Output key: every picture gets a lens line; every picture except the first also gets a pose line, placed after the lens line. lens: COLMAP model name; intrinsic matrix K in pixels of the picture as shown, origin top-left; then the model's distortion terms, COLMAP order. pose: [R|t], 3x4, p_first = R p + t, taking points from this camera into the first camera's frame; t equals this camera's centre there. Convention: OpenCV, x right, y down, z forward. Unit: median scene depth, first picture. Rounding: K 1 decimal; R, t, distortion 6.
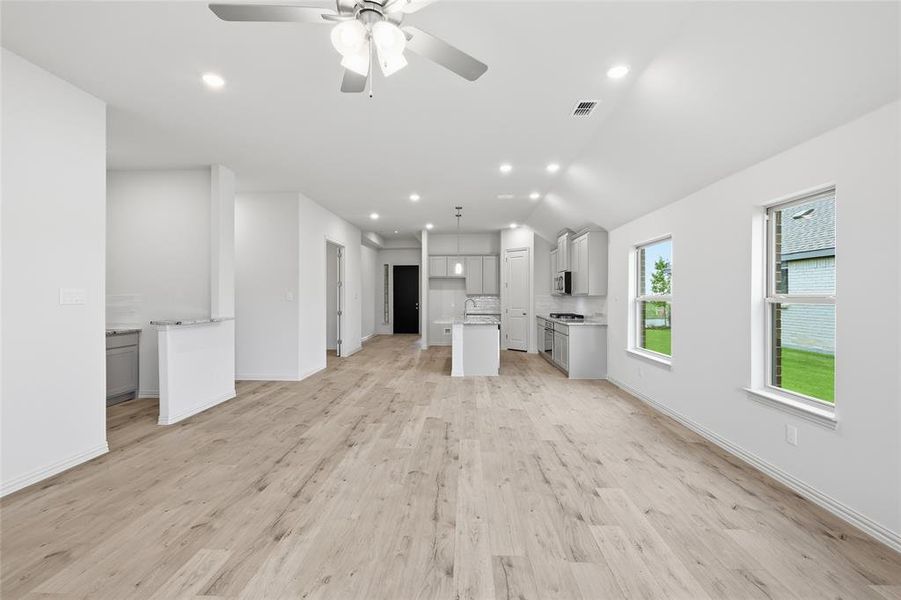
lens RADIAL K [[399.3, 0, 450.1], [0, 399.3, 294.9], [0, 0, 1]] dist [0.004207, 0.000644]
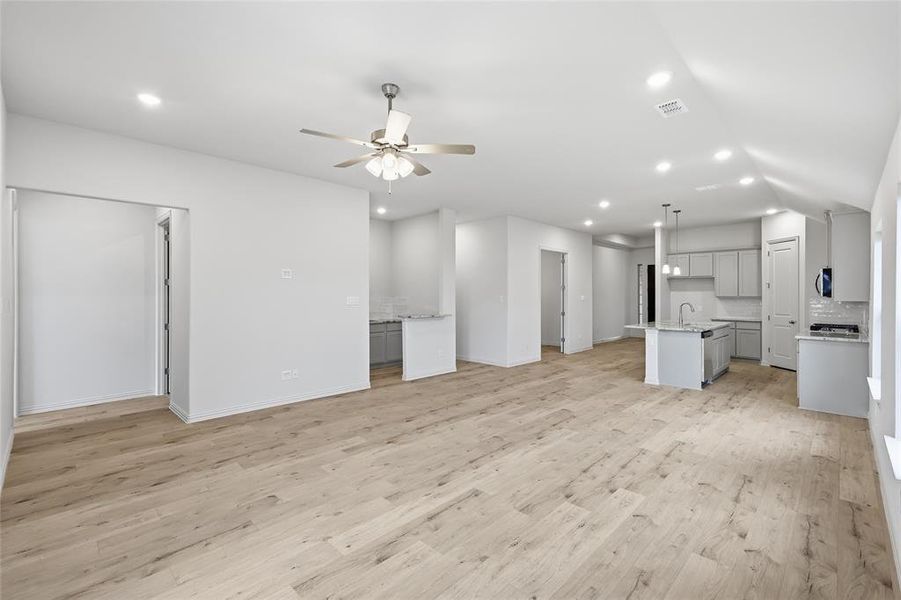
lens RADIAL K [[399.3, 0, 450.1], [0, 399.3, 294.9], [0, 0, 1]] dist [0.004207, 0.000644]
pose [[0.740925, 0.000983, -0.671587, 0.386596], [0.001213, 0.999995, 0.002803, -0.016210], [0.671586, -0.002891, 0.740921, -0.044284]]
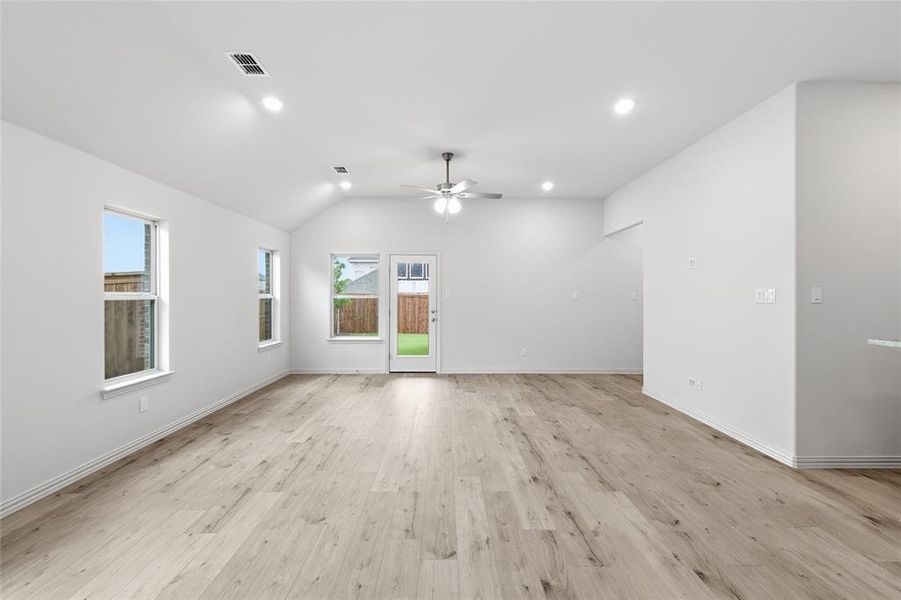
lens RADIAL K [[399.3, 0, 450.1], [0, 399.3, 294.9], [0, 0, 1]] dist [0.004207, 0.000644]
pose [[-0.998598, -0.002149, -0.052887, -0.022079], [-0.001895, 0.999986, -0.004852, 0.005206], [0.052897, -0.004745, -0.998589, 1.214860]]
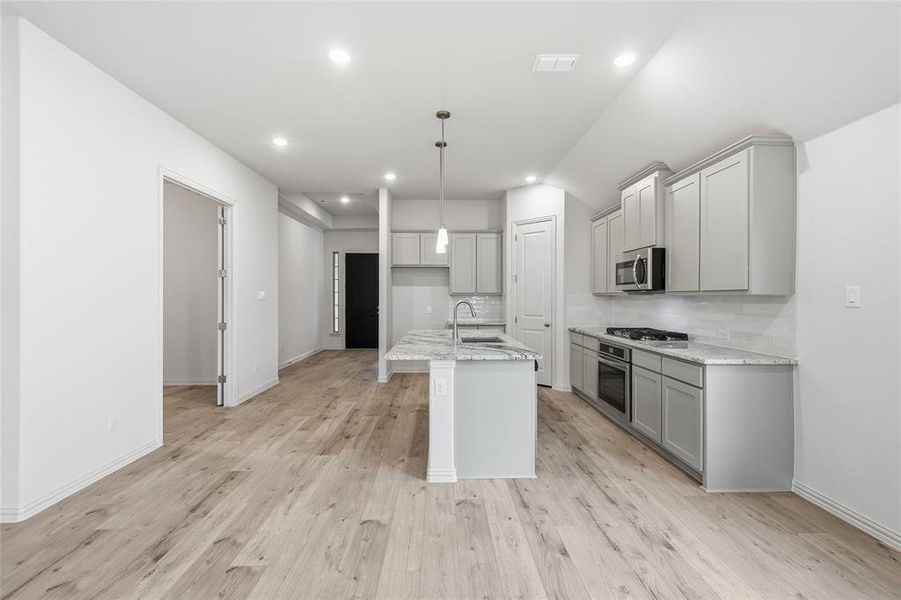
lens RADIAL K [[399.3, 0, 450.1], [0, 399.3, 294.9], [0, 0, 1]] dist [0.004207, 0.000644]
pose [[0.997965, 0.002465, 0.063709, -0.000641], [-0.002422, 0.999997, -0.000755, 0.003557], [-0.063711, 0.000599, 0.997968, 0.718790]]
